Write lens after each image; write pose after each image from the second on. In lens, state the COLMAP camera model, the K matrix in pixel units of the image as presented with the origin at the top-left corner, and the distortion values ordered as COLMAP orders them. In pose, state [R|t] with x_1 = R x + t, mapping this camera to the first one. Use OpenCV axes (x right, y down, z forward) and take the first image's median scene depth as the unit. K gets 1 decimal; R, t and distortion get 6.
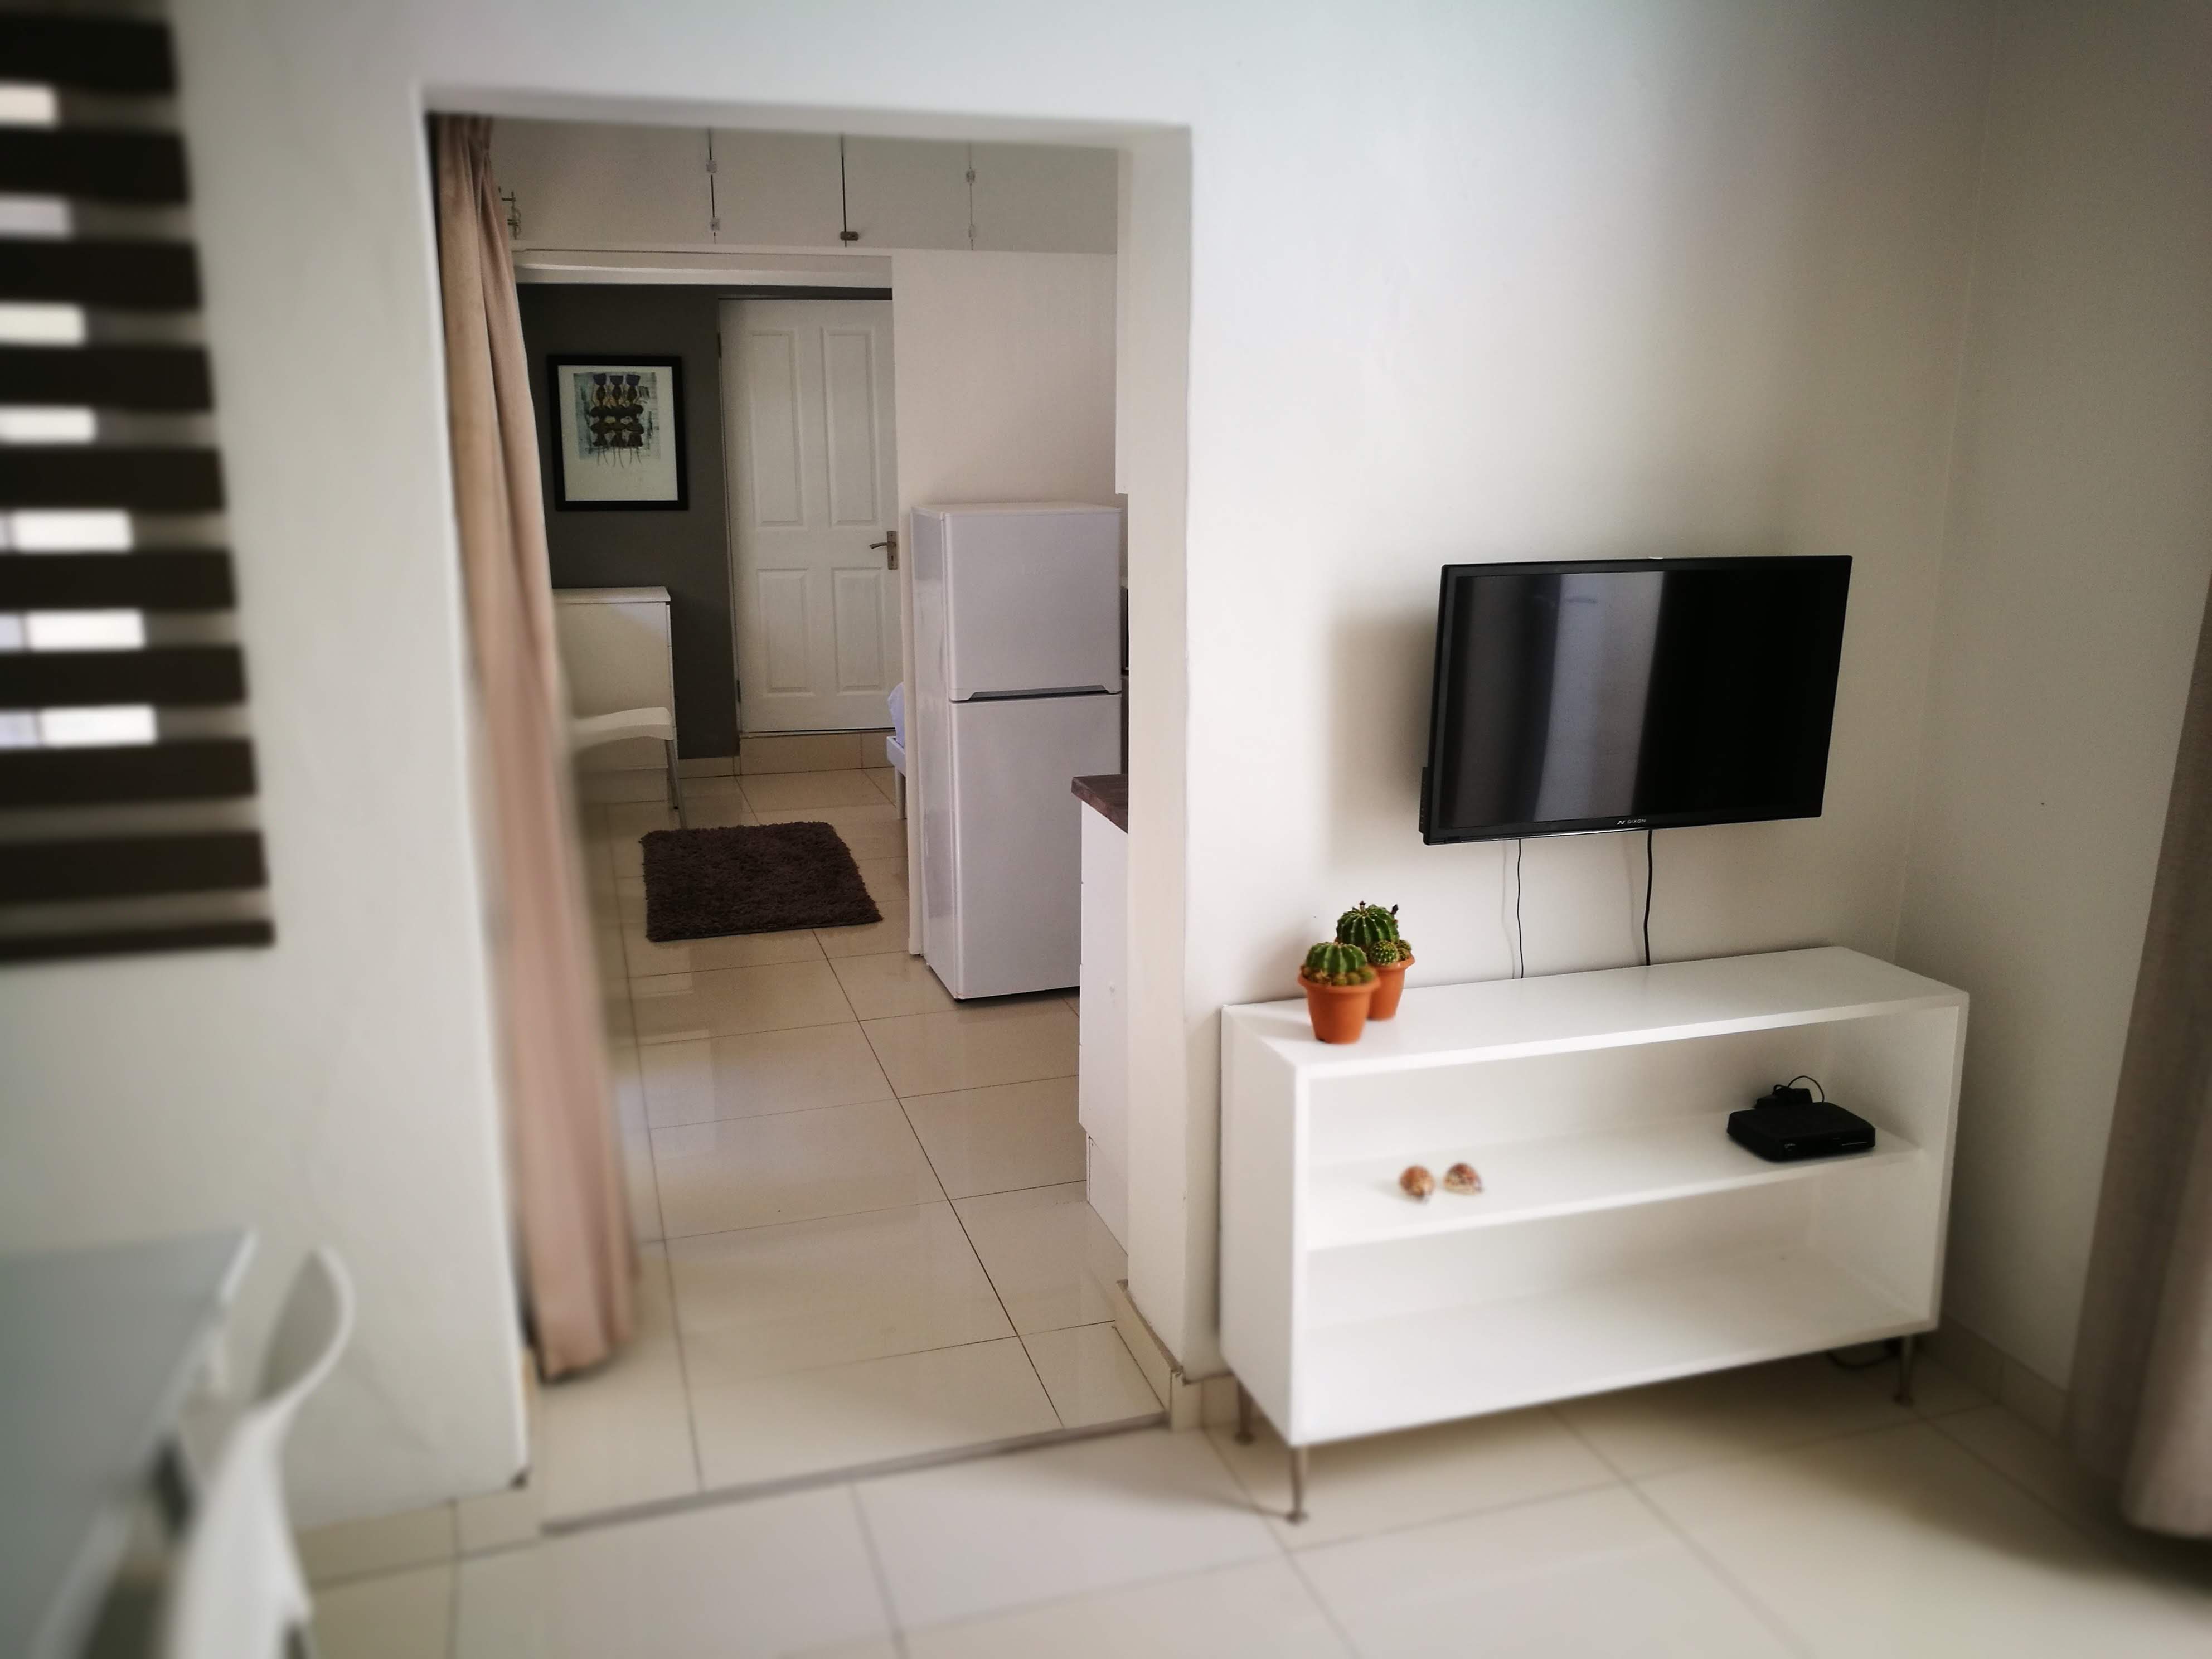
lens RADIAL K [[1744.8, 0, 1109.8], [0, 1744.8, 847.7], [0, 0, 1]] dist [0.010483, 0.019692]
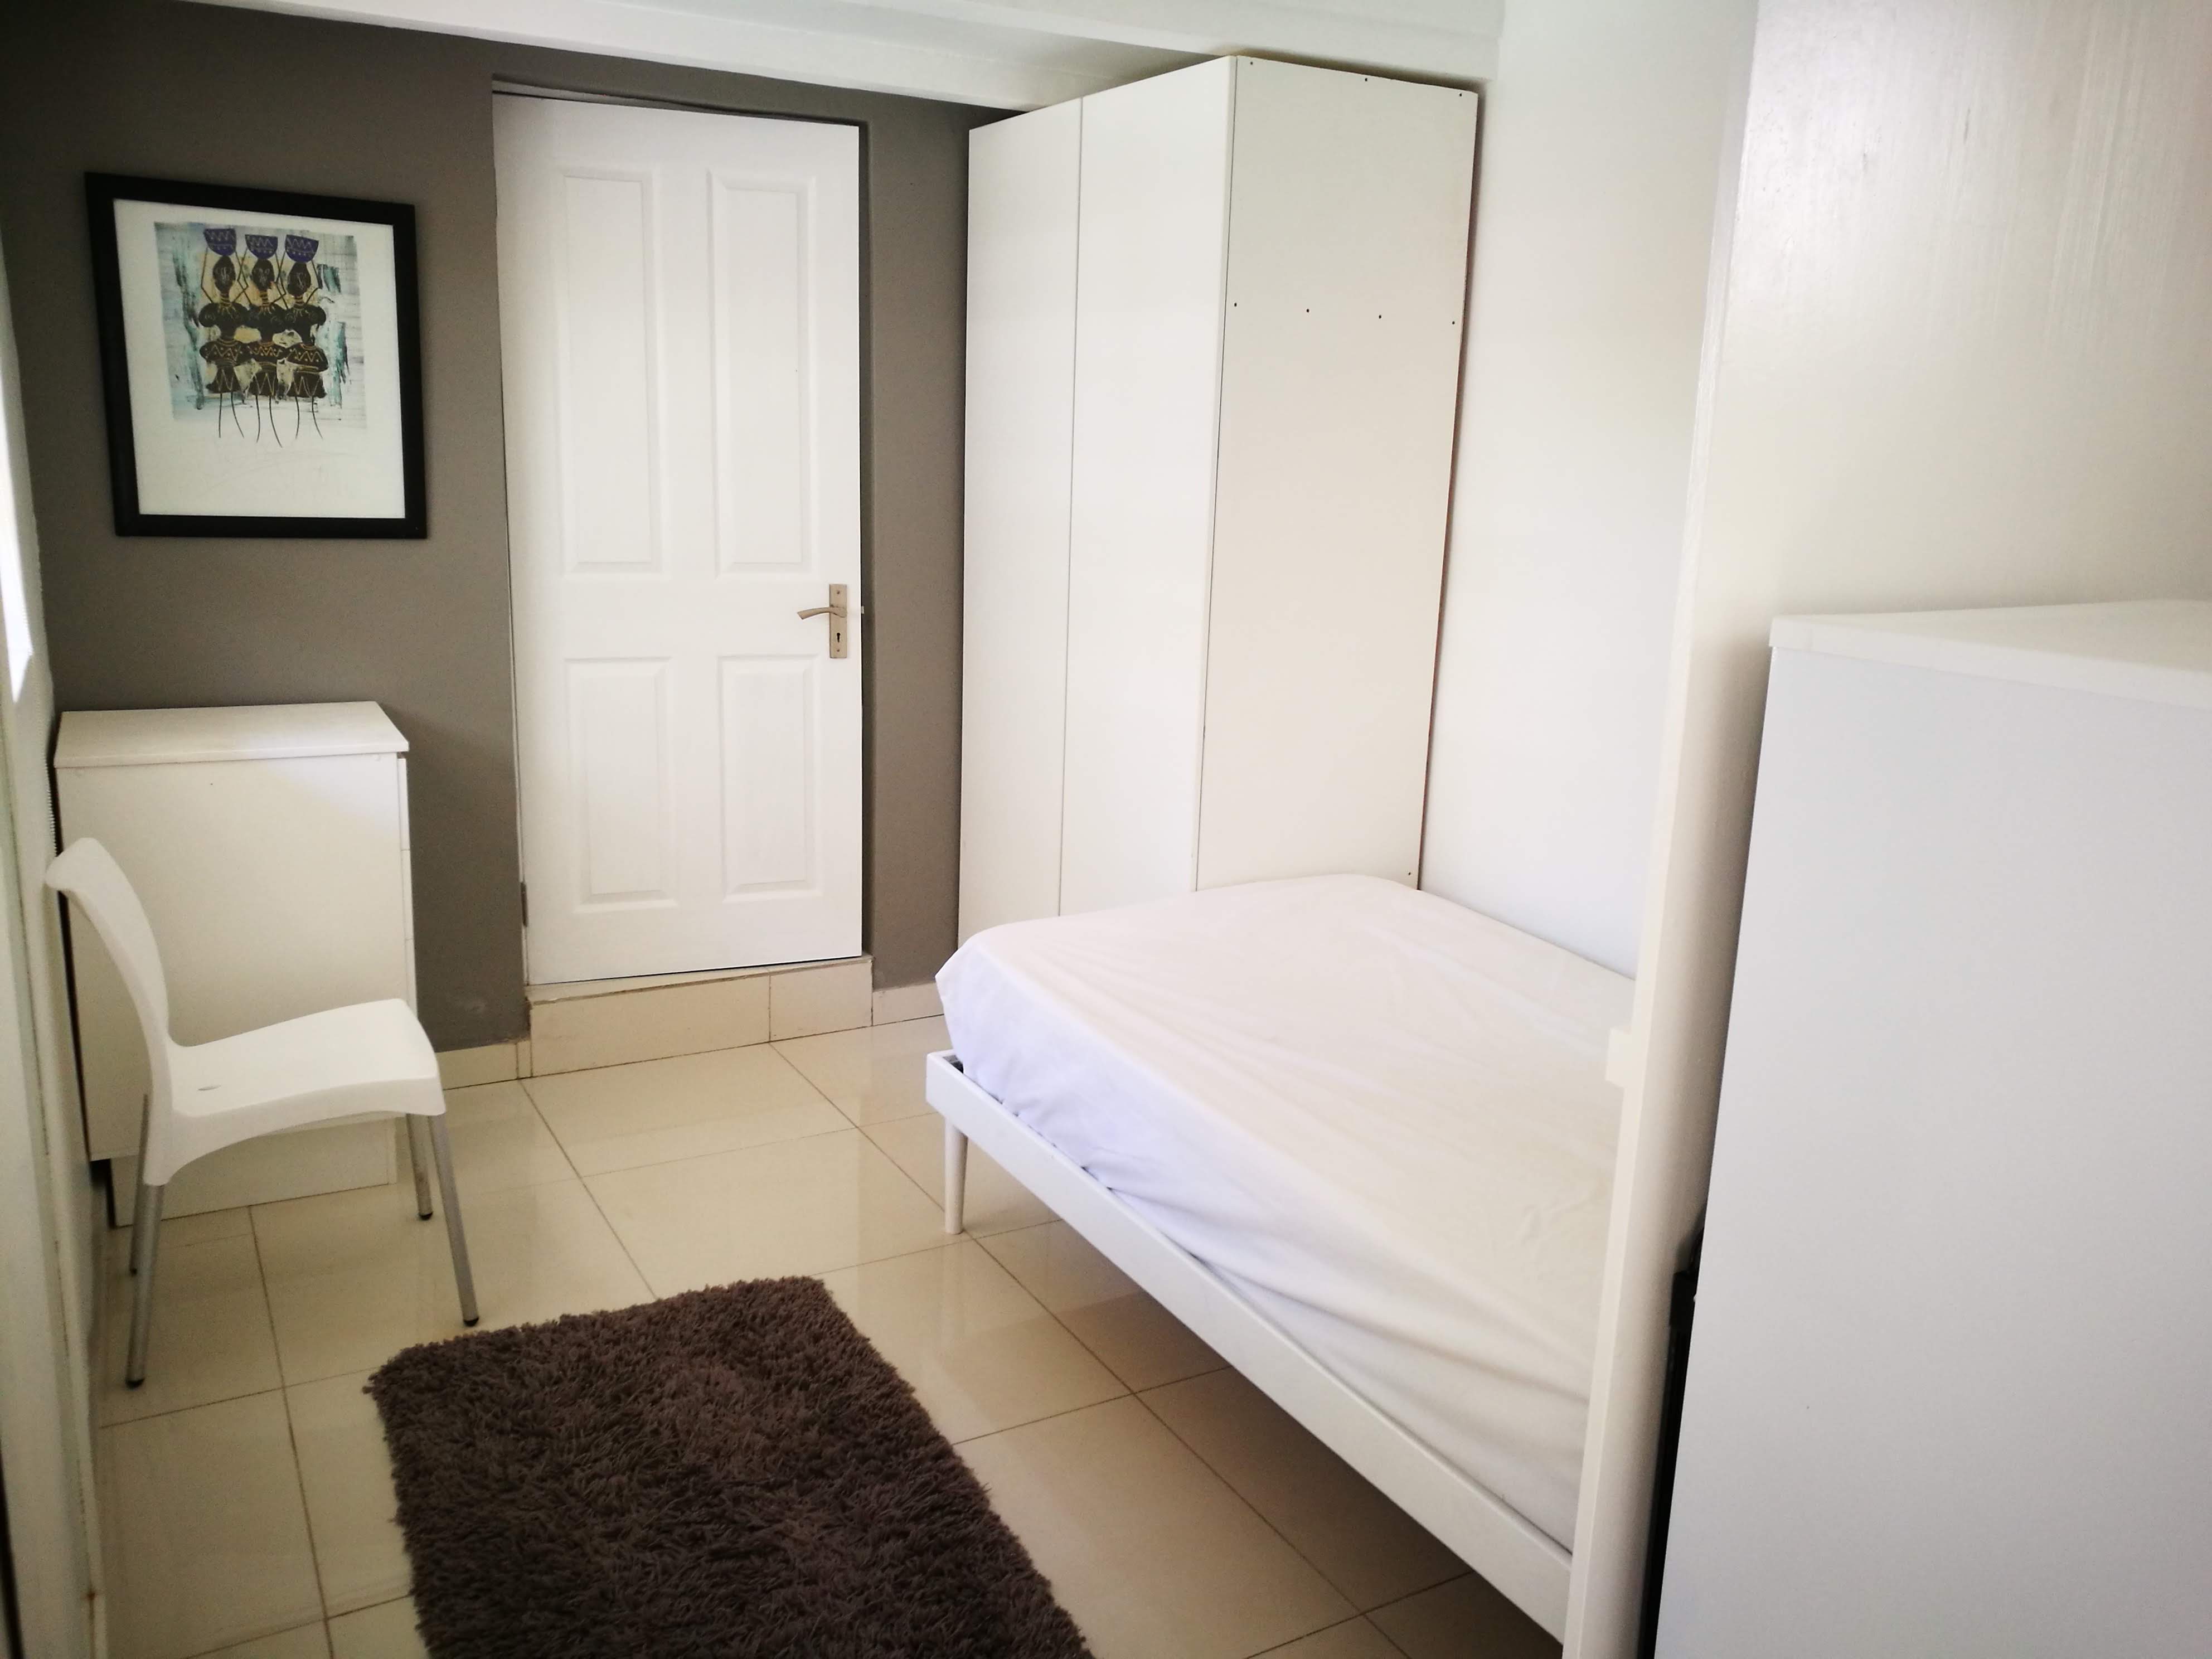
lens RADIAL K [[1744.8, 0, 1108.5], [0, 1744.8, 807.3], [0, 0, 1]] dist [0.010483, 0.019692]
pose [[0.974084, -0.013949, 0.225758, -0.175046], [0.017230, 0.999773, -0.012571, -0.115803], [-0.225531, 0.016135, 0.974102, 0.519680]]
